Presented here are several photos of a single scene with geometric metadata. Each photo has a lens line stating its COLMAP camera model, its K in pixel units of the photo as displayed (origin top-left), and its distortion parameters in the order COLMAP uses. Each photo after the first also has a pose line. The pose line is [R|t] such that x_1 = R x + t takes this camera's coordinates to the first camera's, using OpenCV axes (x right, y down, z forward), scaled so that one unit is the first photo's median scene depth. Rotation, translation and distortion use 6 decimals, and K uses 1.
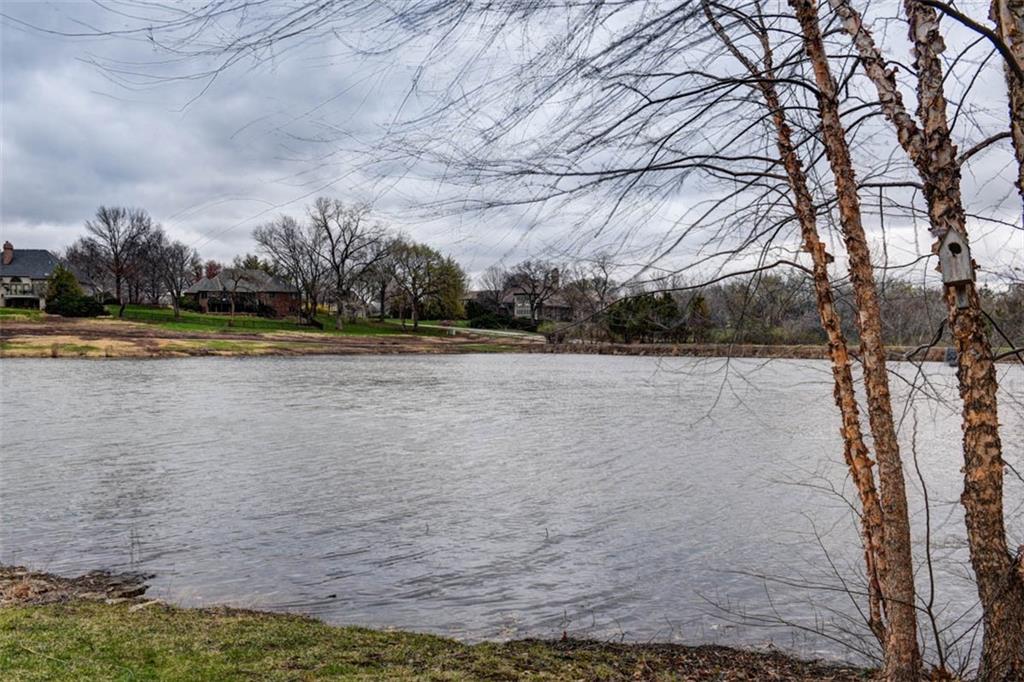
lens RADIAL K [[871.8, 0, 512.0], [0, 871.8, 341.0], [0, 0, 1]] dist [-0.010201, -0.000158]
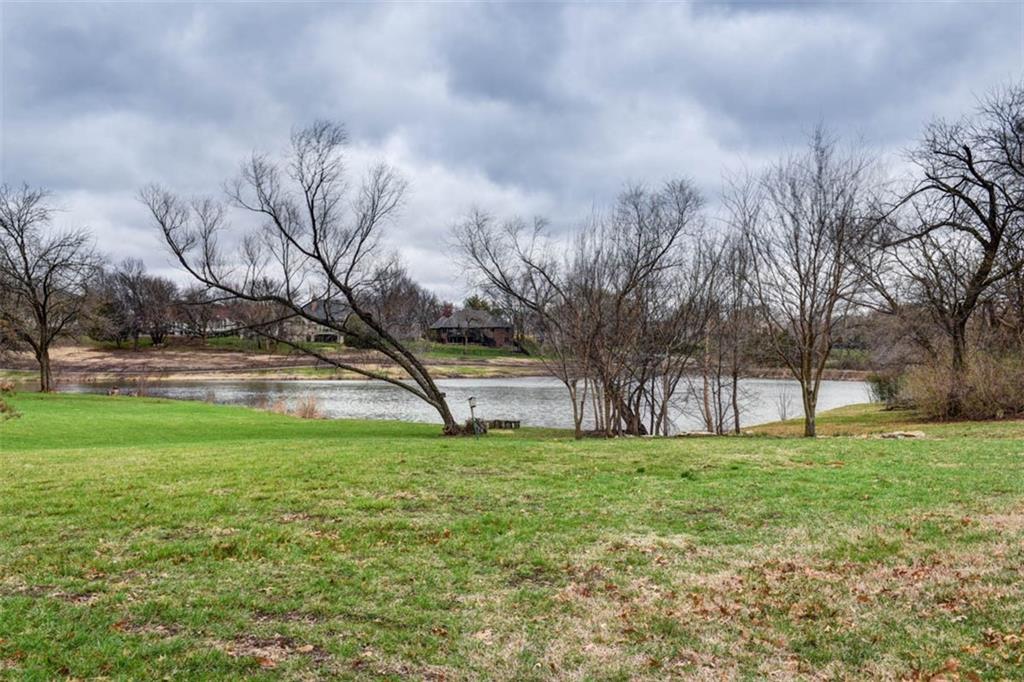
lens RADIAL K [[820.9, 0, 512.0], [0, 820.9, 341.0], [0, 0, 1]] dist [-0.000275, -0.000007]
pose [[0.973379, -0.007068, -0.229092, 0.066802], [0.003326, 0.999855, -0.016715, -0.019533], [0.229177, 0.015508, 0.973261, -0.337362]]
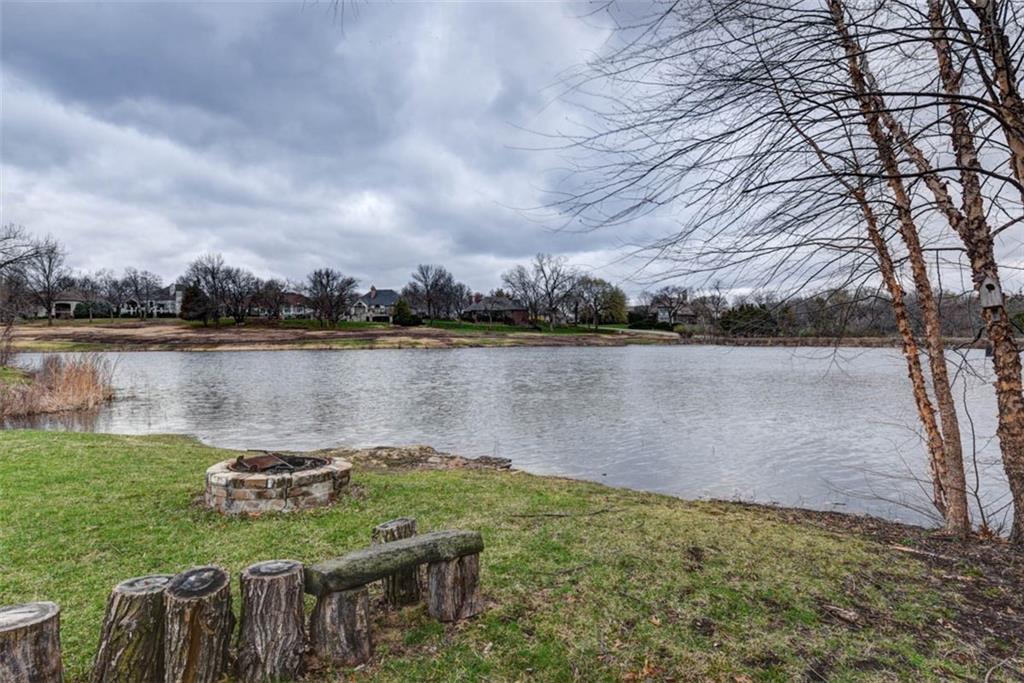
lens RADIAL K [[529.2, 0, 510.9], [0, 529.2, 335.5], [0, 0, 1]] dist [0.001599, 0.000173]
pose [[0.964652, -0.011503, -0.263278, -0.005052], [0.010557, 0.999932, -0.005006, -0.000608], [0.263317, 0.002049, 0.964707, -0.010115]]
